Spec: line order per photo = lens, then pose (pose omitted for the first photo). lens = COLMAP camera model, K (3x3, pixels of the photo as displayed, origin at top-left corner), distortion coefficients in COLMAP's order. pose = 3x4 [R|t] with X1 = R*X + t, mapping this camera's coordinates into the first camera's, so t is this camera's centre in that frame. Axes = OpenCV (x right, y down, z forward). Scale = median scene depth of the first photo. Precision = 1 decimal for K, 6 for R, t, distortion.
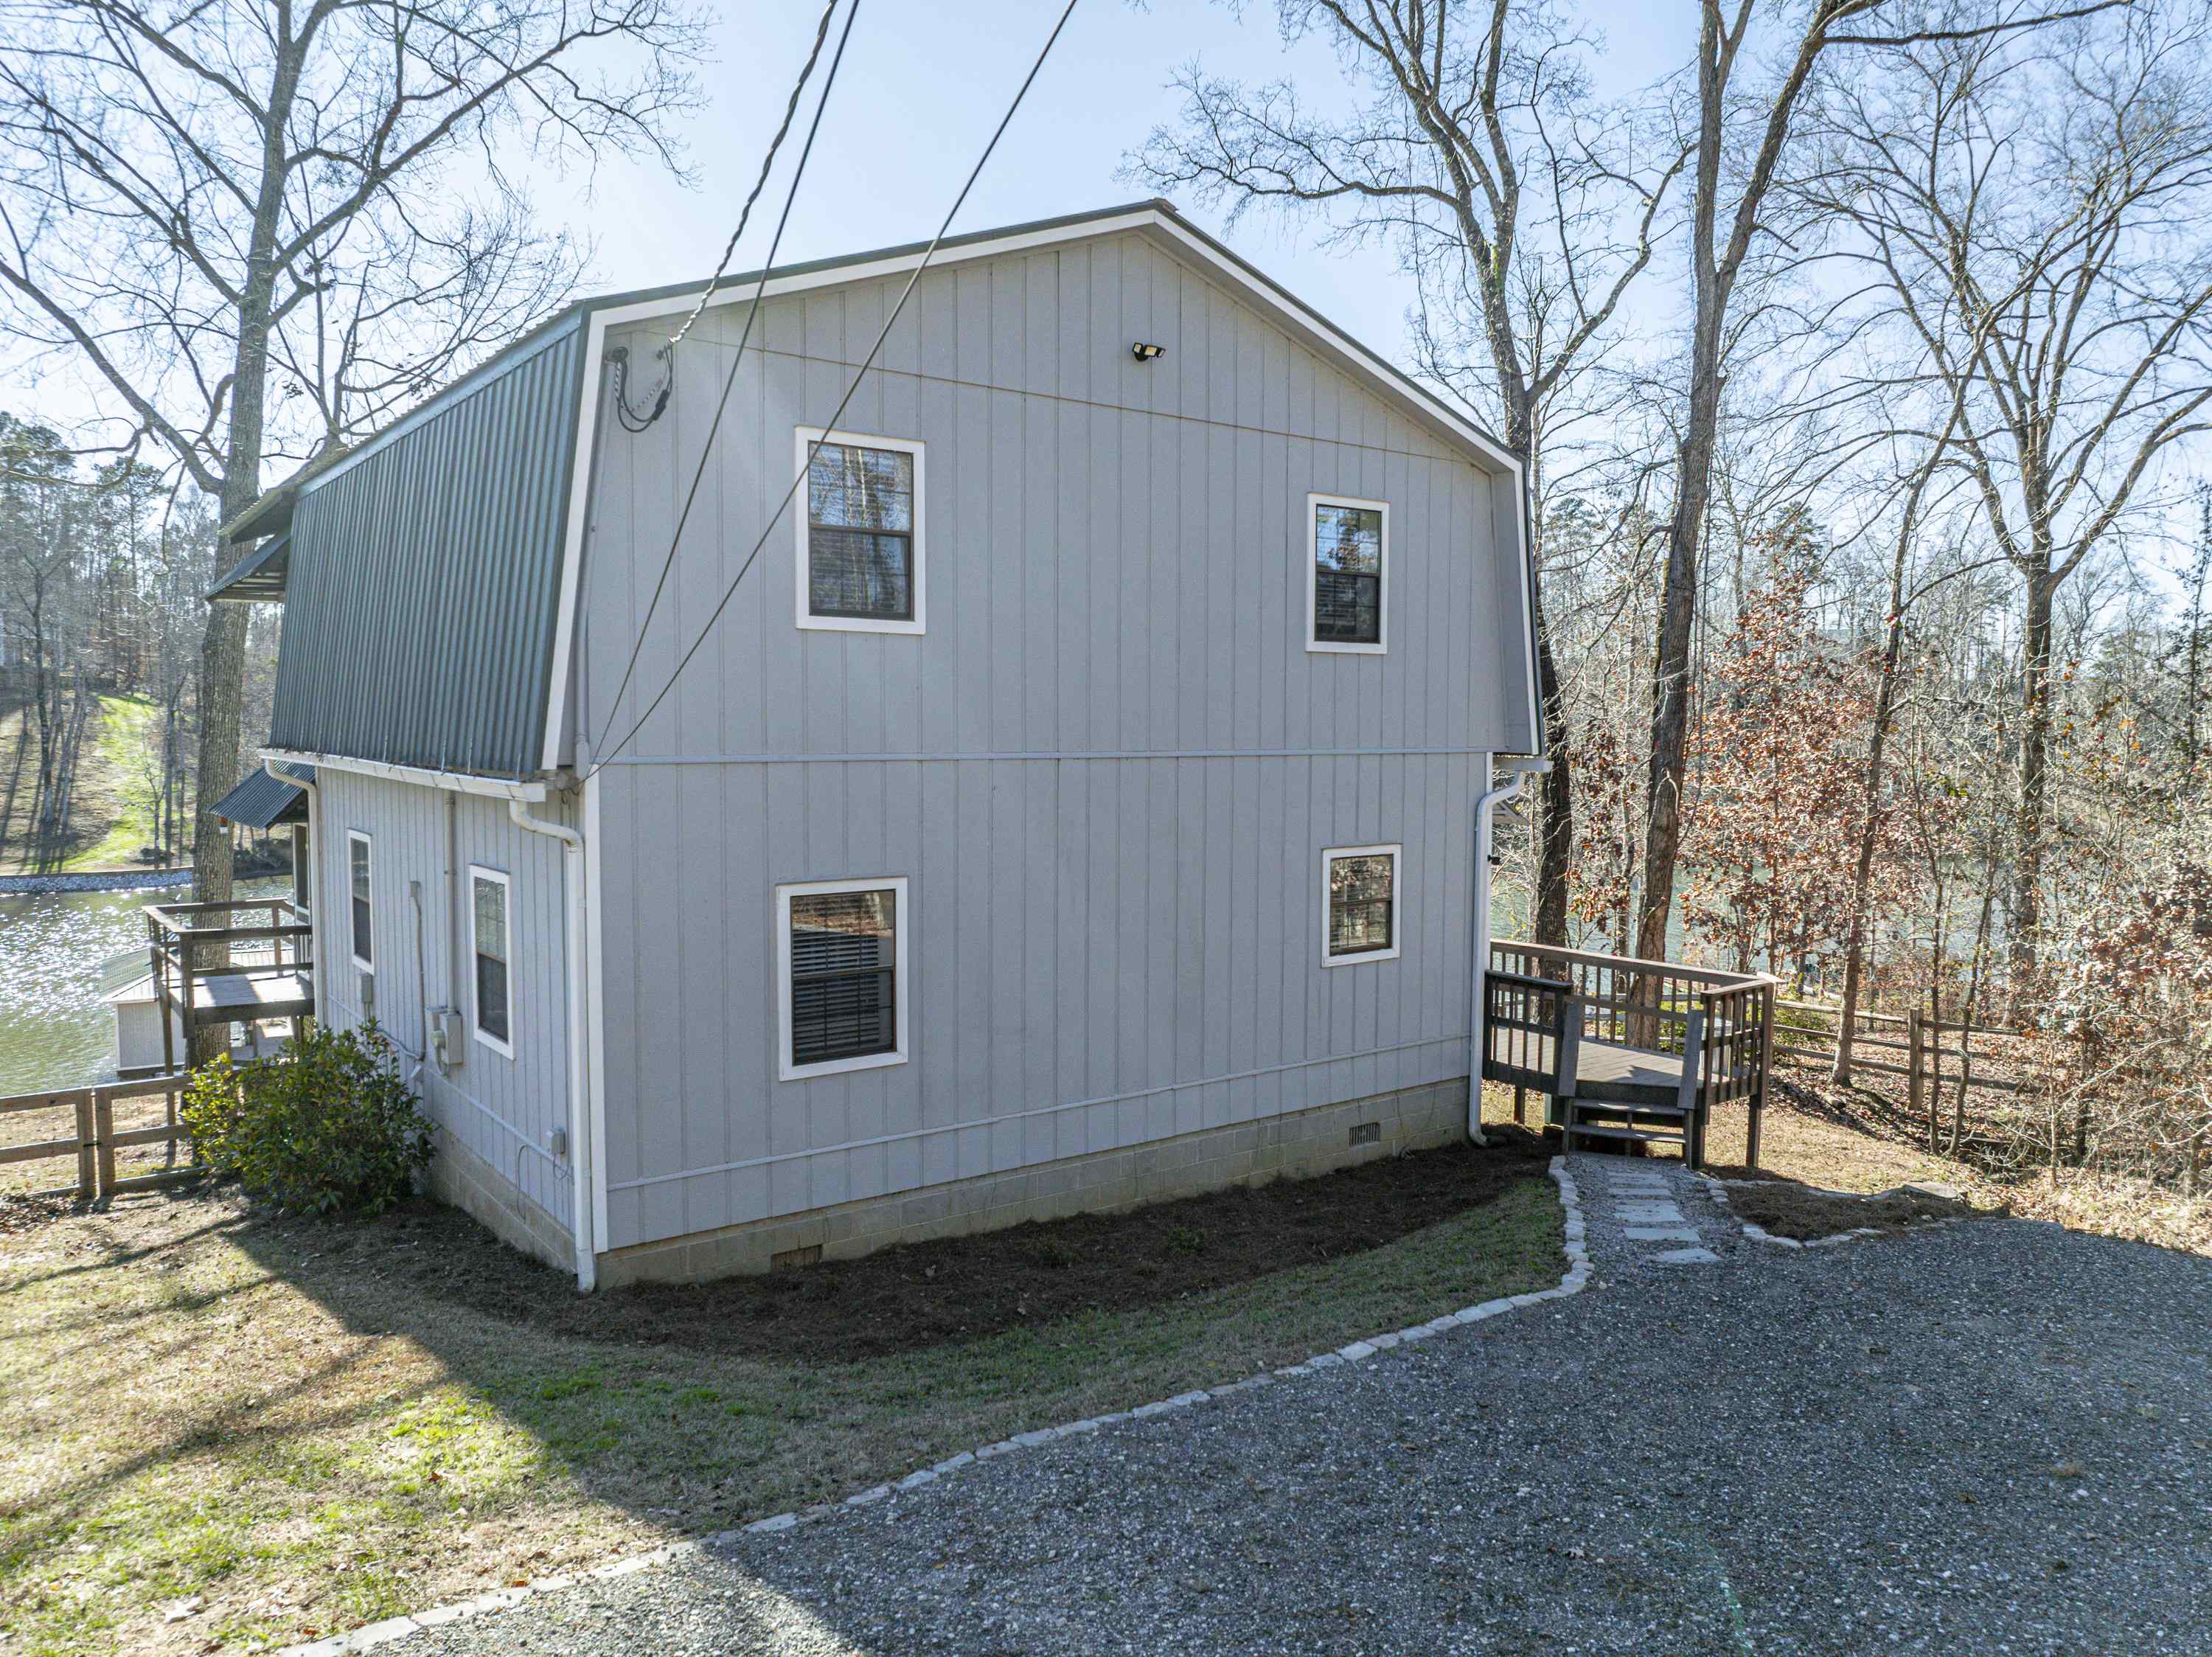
lens RADIAL K [[1578.2, 0, 1125.2], [0, 1578.2, 828.7], [0, 0, 1]] dist [-0.026528, -0.008759]
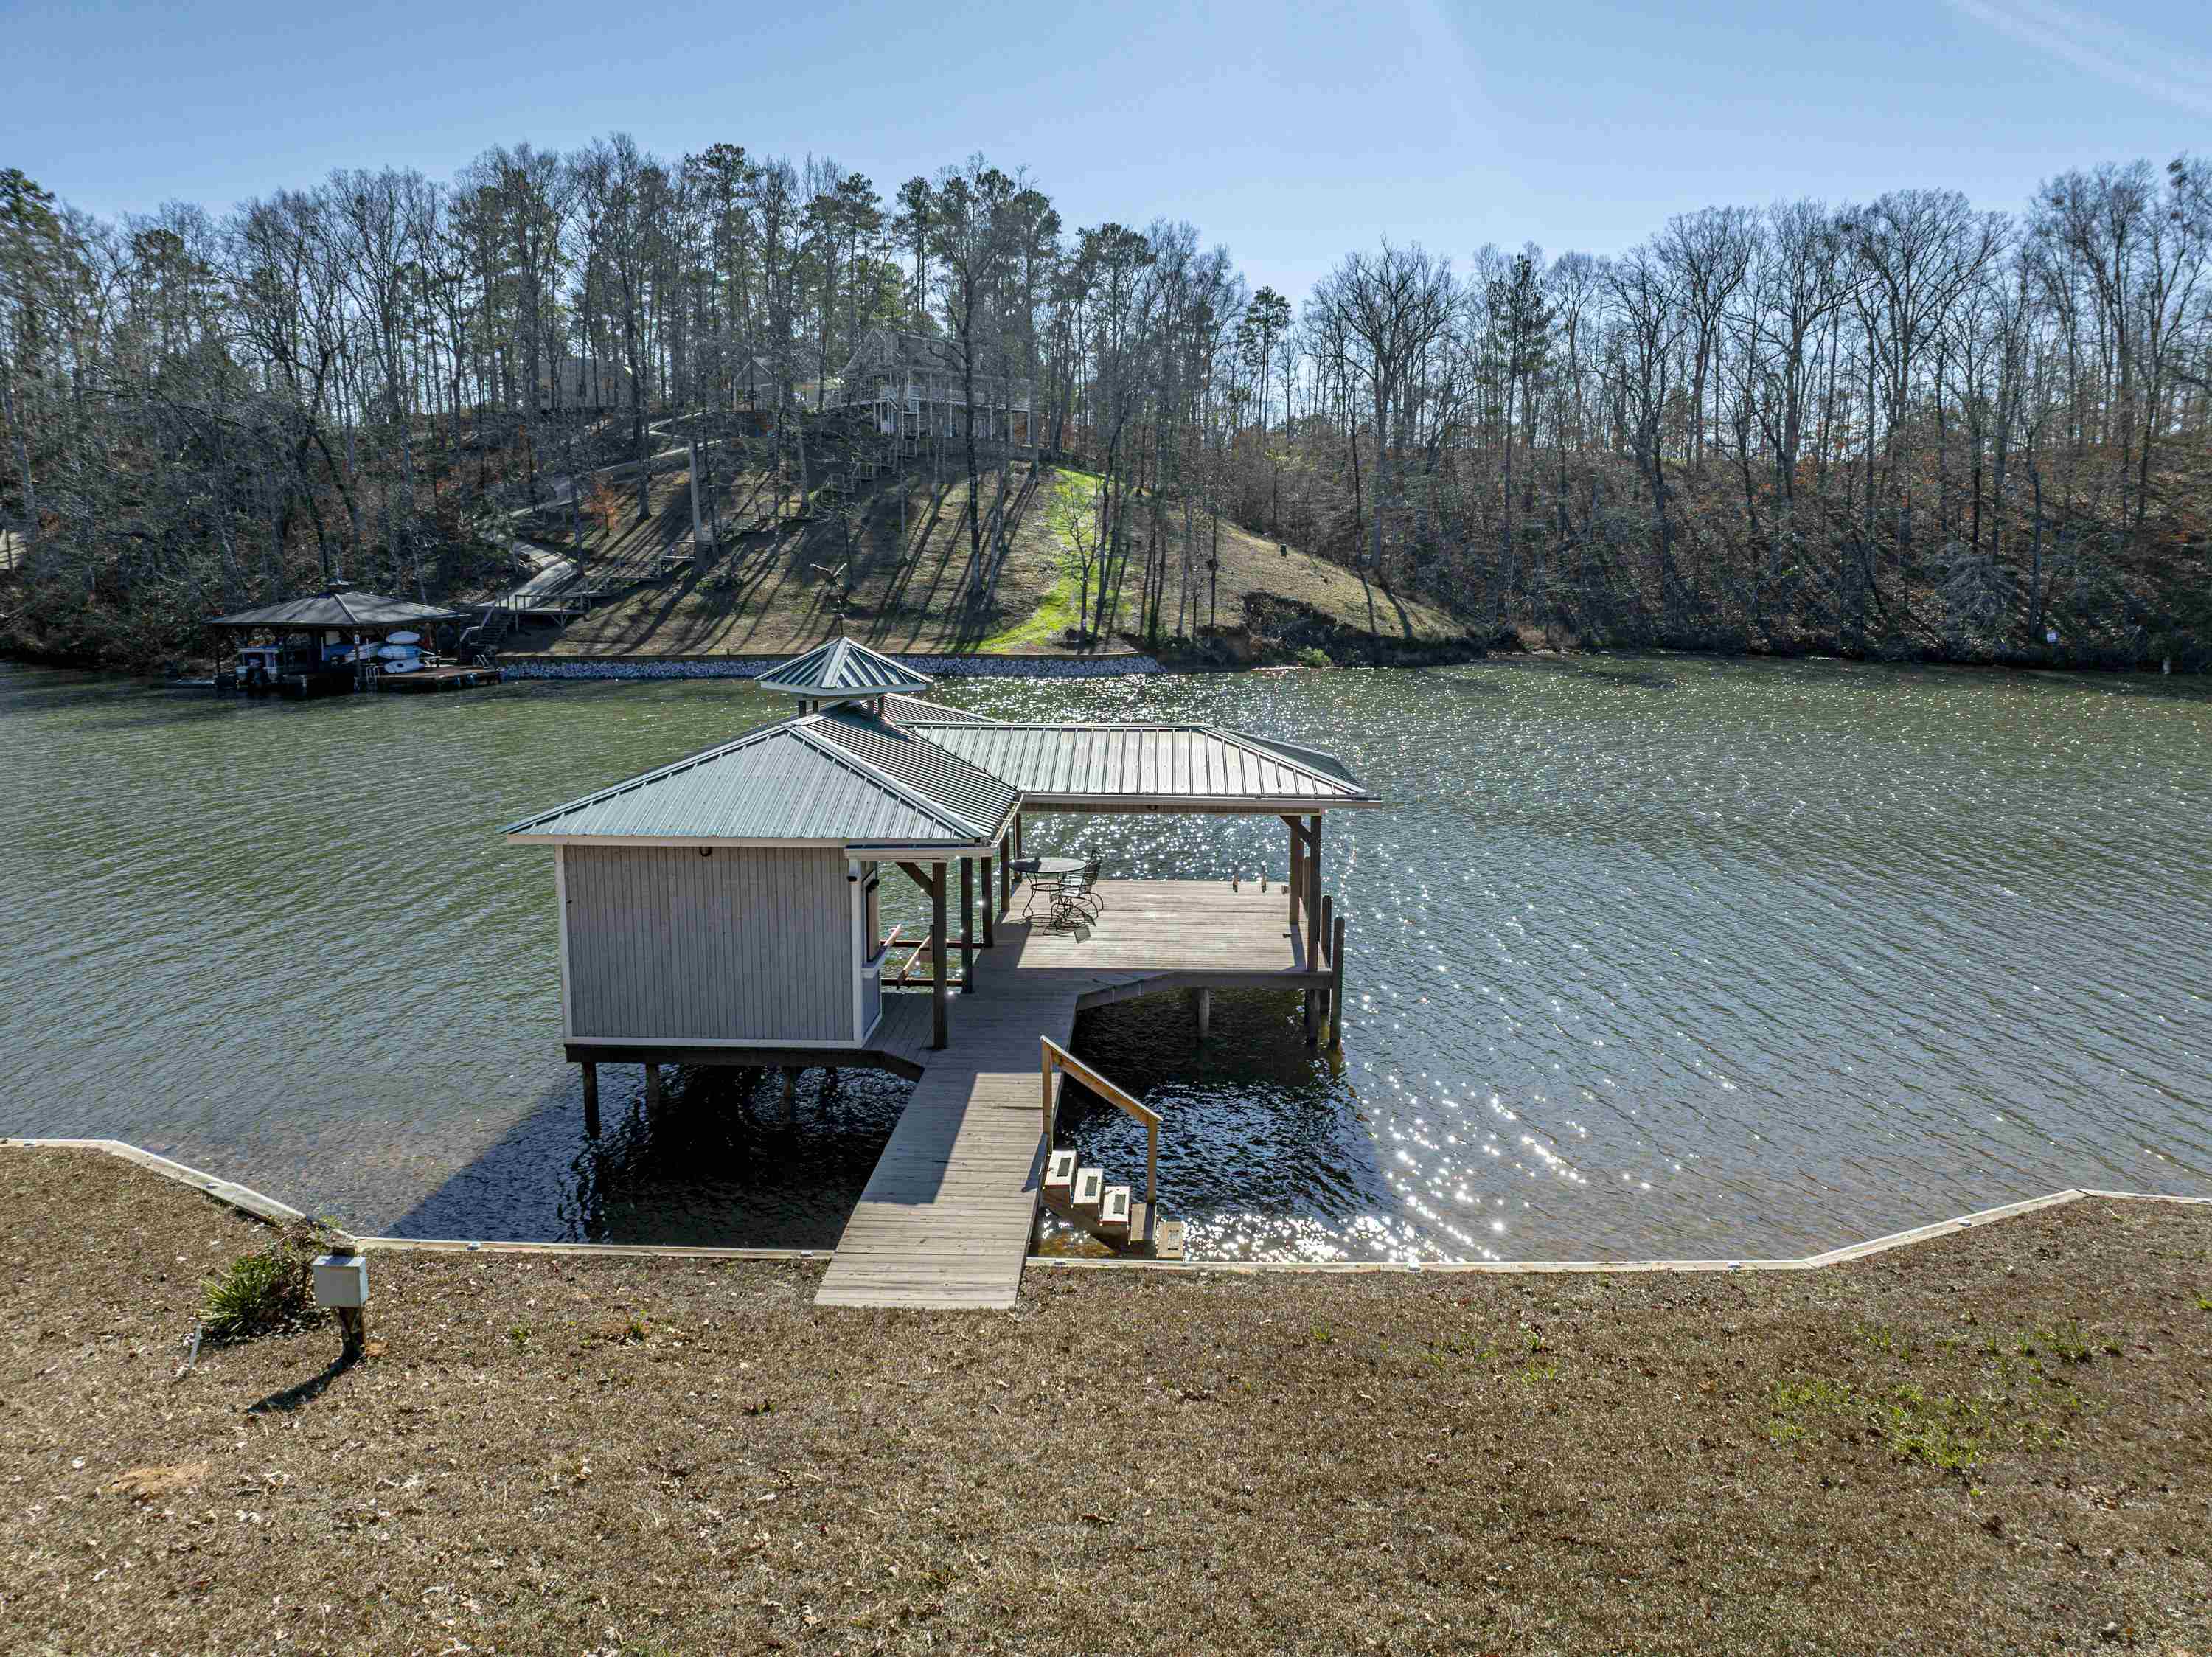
lens RADIAL K [[1573.5, 0, 1112.6], [0, 1573.5, 829.9], [0, 0, 1]] dist [-0.036172, 0.008157]
pose [[0.827791, 0.092183, -0.553411, -0.875052], [-0.042426, 0.993870, 0.102091, 0.170684], [0.559429, -0.061031, 0.826628, 1.890929]]
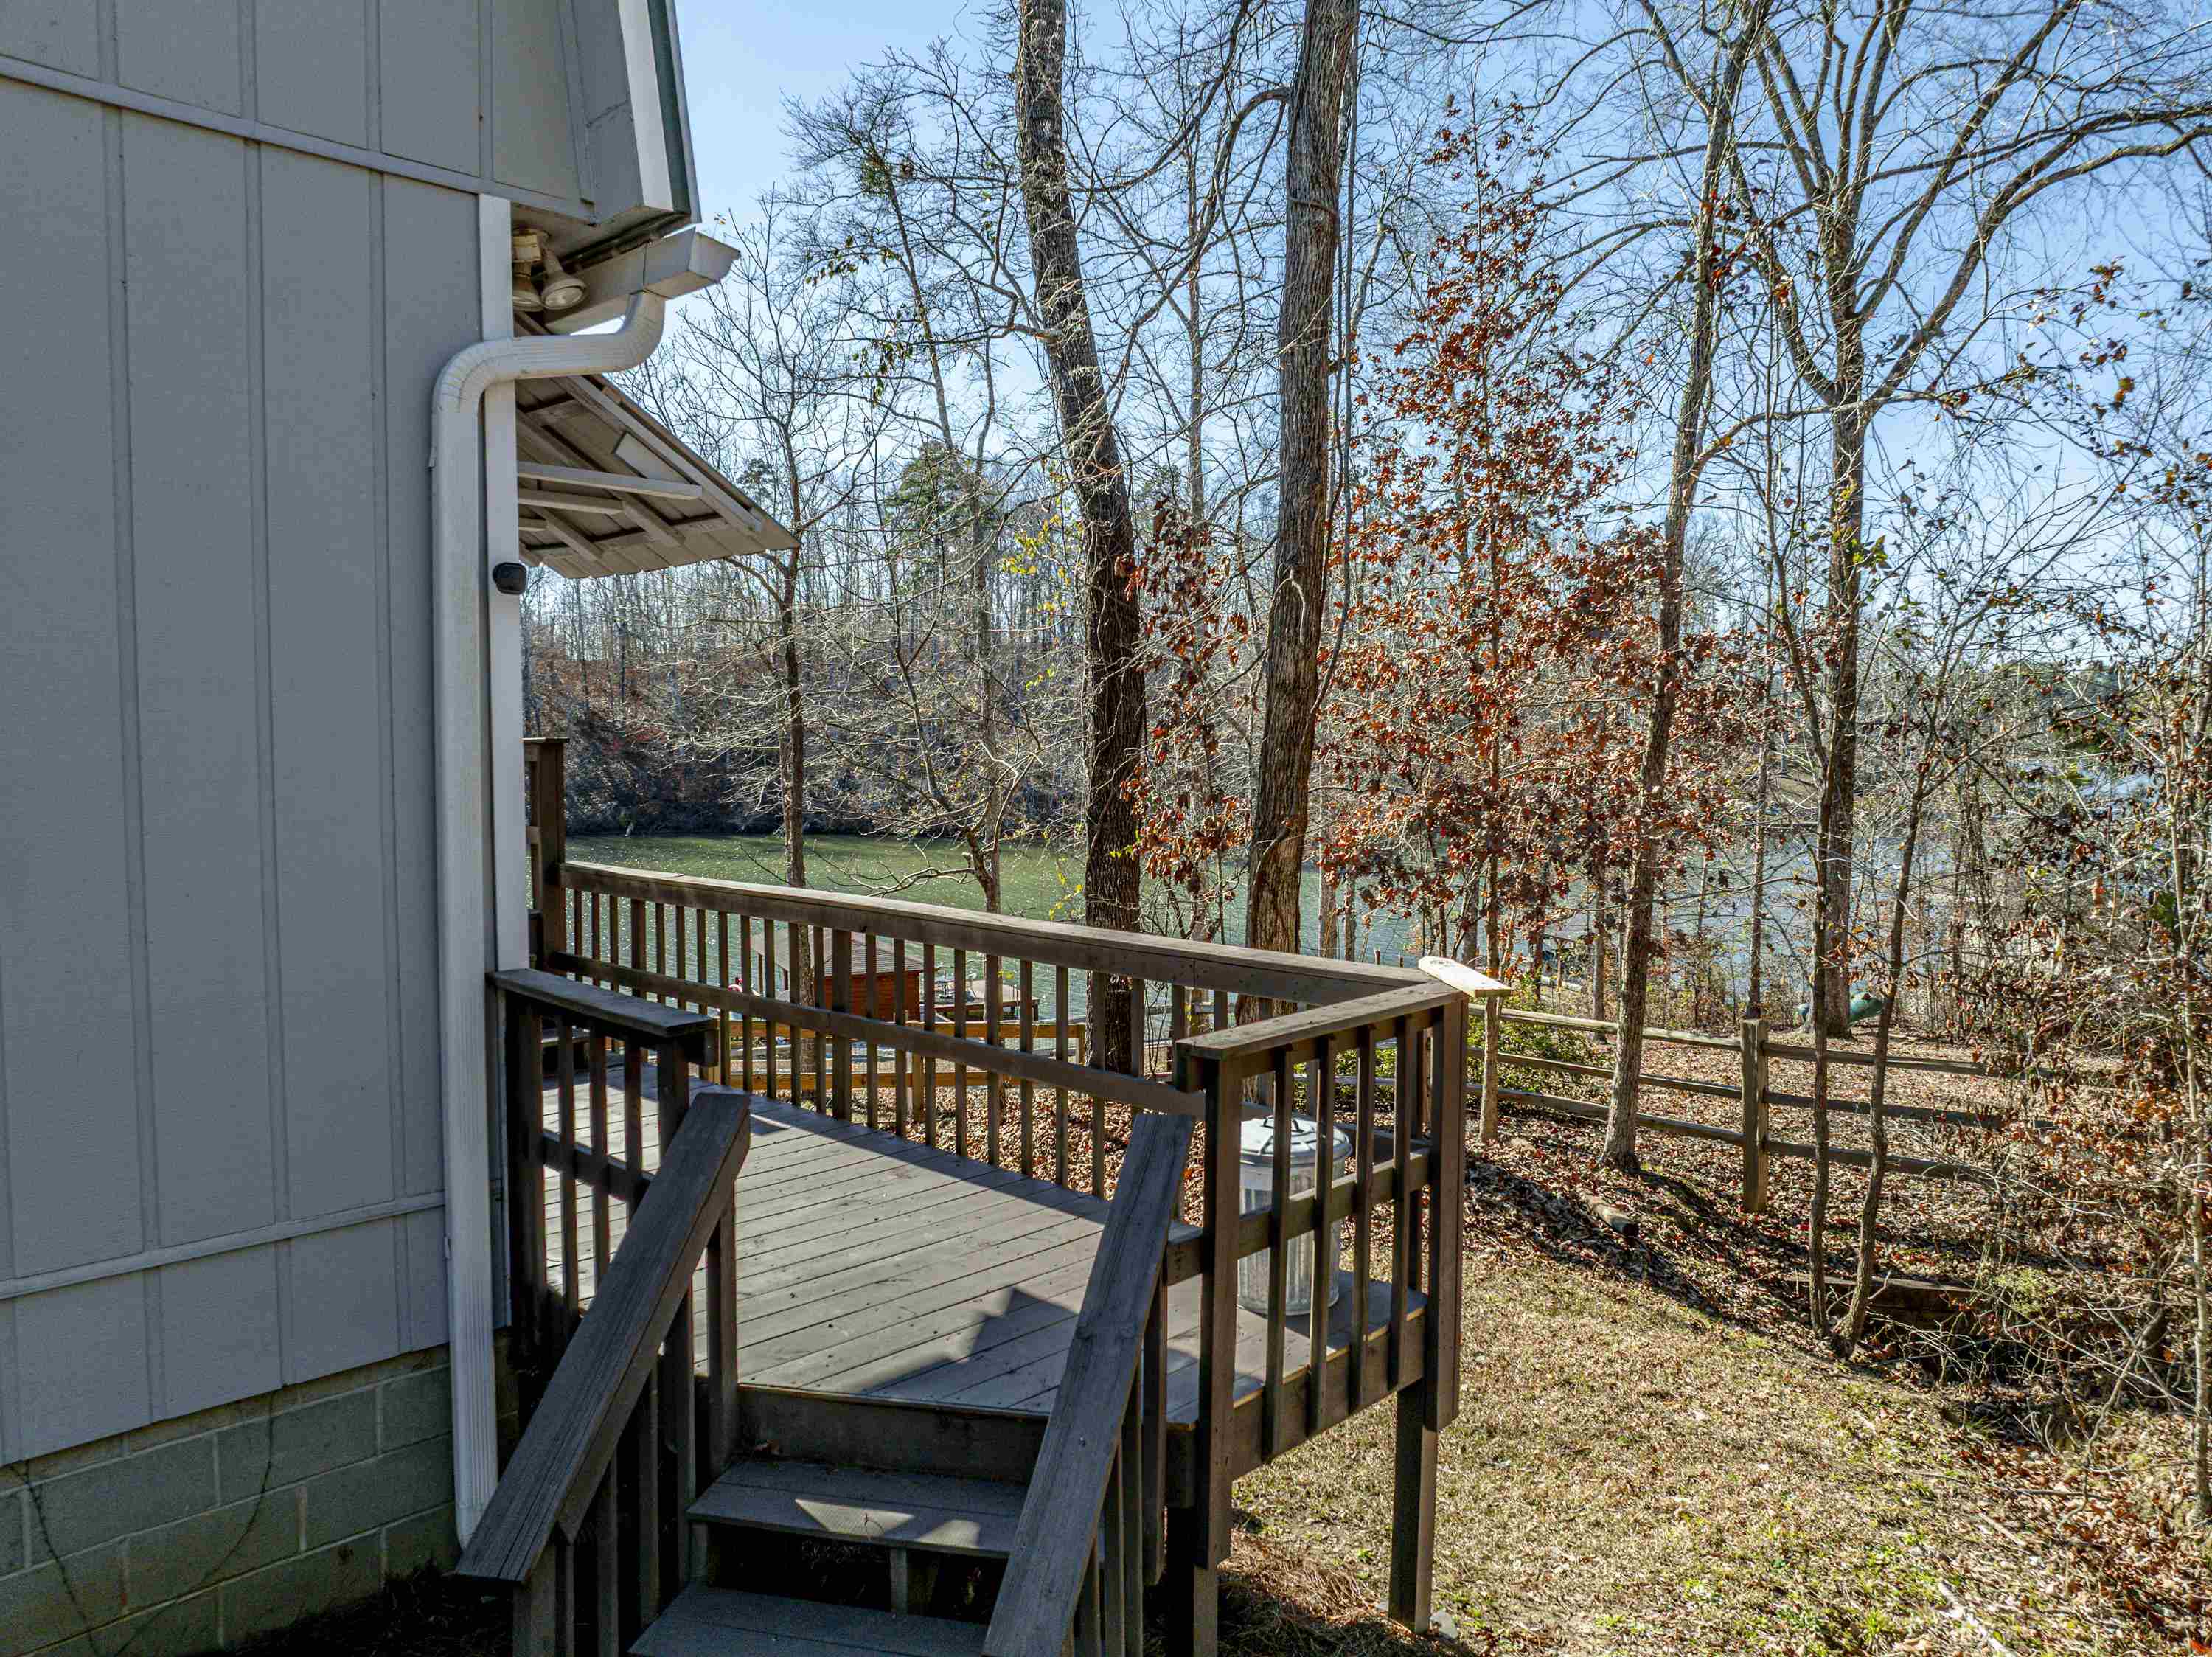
lens RADIAL K [[1578.2, 0, 1125.2], [0, 1578.2, 828.7], [0, 0, 1]] dist [-0.026528, -0.008759]
pose [[0.988339, -0.012605, 0.151749, 0.189590], [0.012835, 0.999917, -0.000535, 0.041787], [-0.151730, 0.002477, 0.988419, 0.447079]]
